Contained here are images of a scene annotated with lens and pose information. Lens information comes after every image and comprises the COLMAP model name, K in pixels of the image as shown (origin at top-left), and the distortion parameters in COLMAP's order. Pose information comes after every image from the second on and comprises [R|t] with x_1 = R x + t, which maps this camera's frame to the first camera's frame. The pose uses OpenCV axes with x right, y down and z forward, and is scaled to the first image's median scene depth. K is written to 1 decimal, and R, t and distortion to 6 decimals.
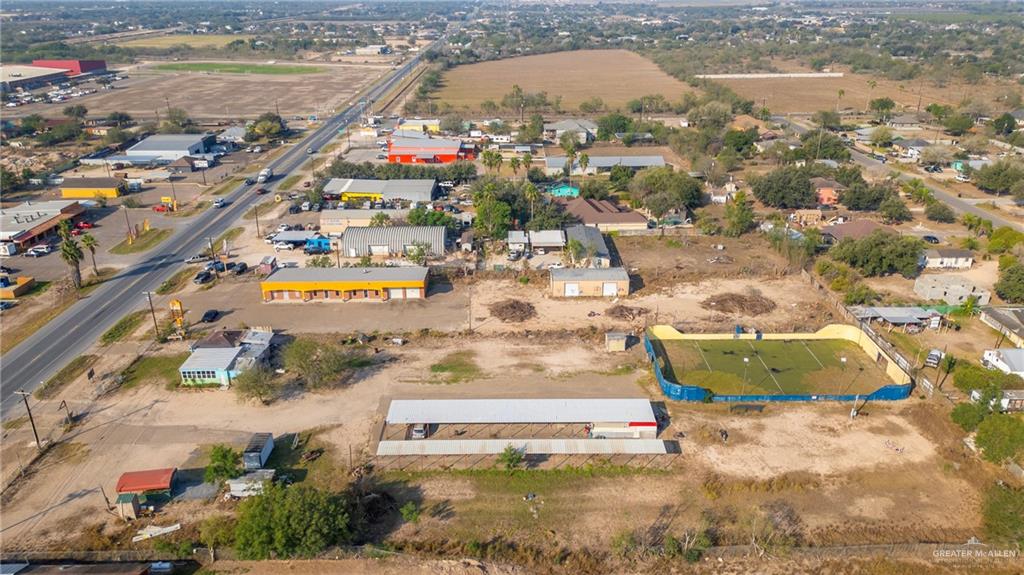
lens RADIAL K [[714.5, 0, 514.6], [0, 714.5, 291.7], [0, 0, 1]] dist [0.084467, -0.089372]
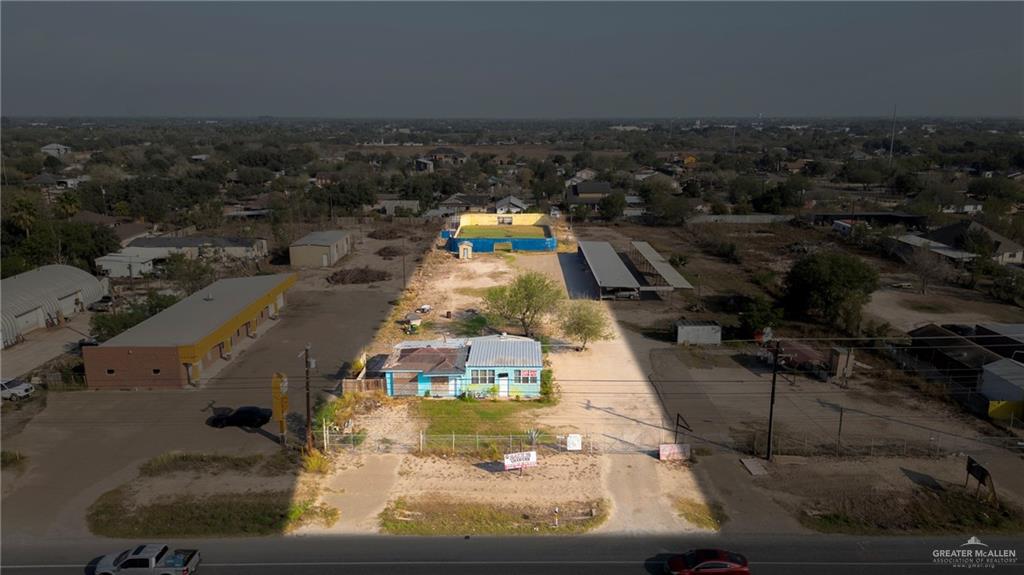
lens RADIAL K [[714.5, 0, 514.6], [0, 714.5, 291.7], [0, 0, 1]] dist [0.084467, -0.089372]
pose [[0.008874, -0.230620, 0.973003, -1.009928], [0.389020, 0.897184, 0.209101, -0.077336], [-0.921186, 0.376663, 0.097677, 0.936998]]
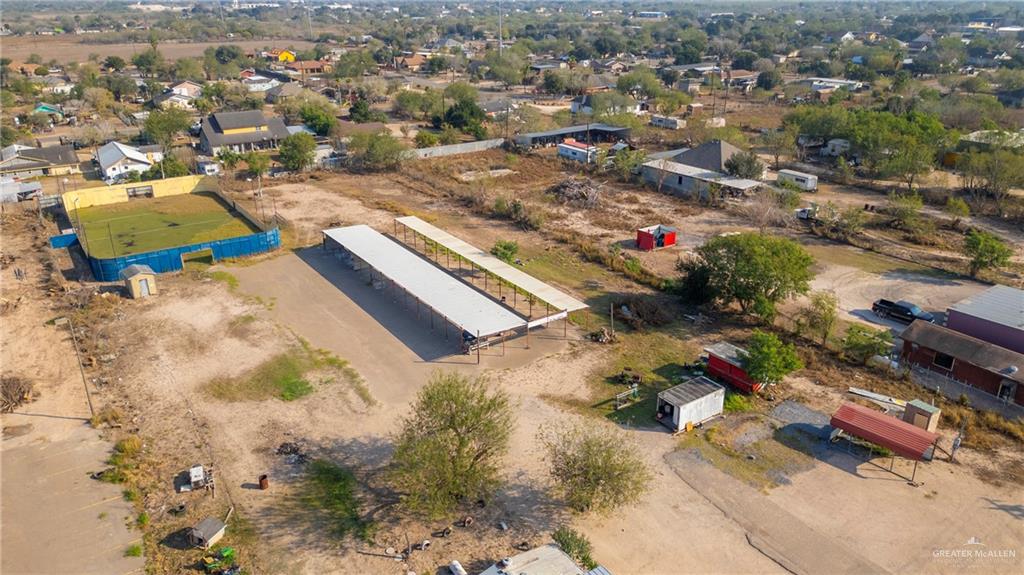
lens RADIAL K [[714.5, 0, 514.6], [0, 714.5, 291.7], [0, 0, 1]] dist [0.084467, -0.089372]
pose [[-0.561037, -0.311604, 0.766903, -0.587390], [0.328692, 0.766423, 0.551868, -0.183184], [-0.759736, 0.561693, -0.327570, 1.062323]]
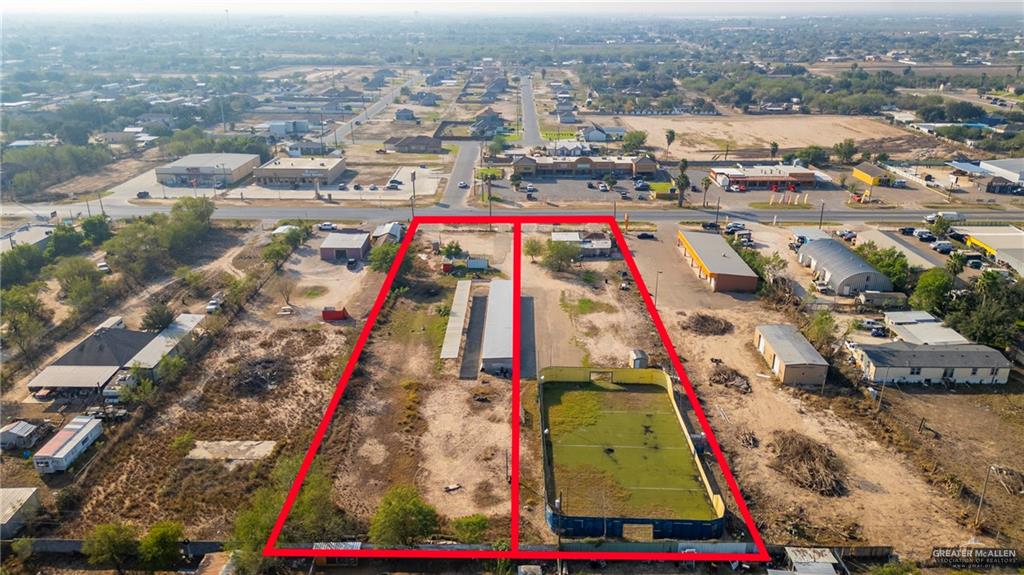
lens RADIAL K [[714.5, 0, 514.6], [0, 714.5, 291.7], [0, 0, 1]] dist [0.084467, -0.089372]
pose [[-0.011607, 0.372653, -0.927898, 1.133162], [-0.389022, 0.853171, 0.347508, -0.319515], [0.921155, 0.365006, 0.135067, 0.741749]]
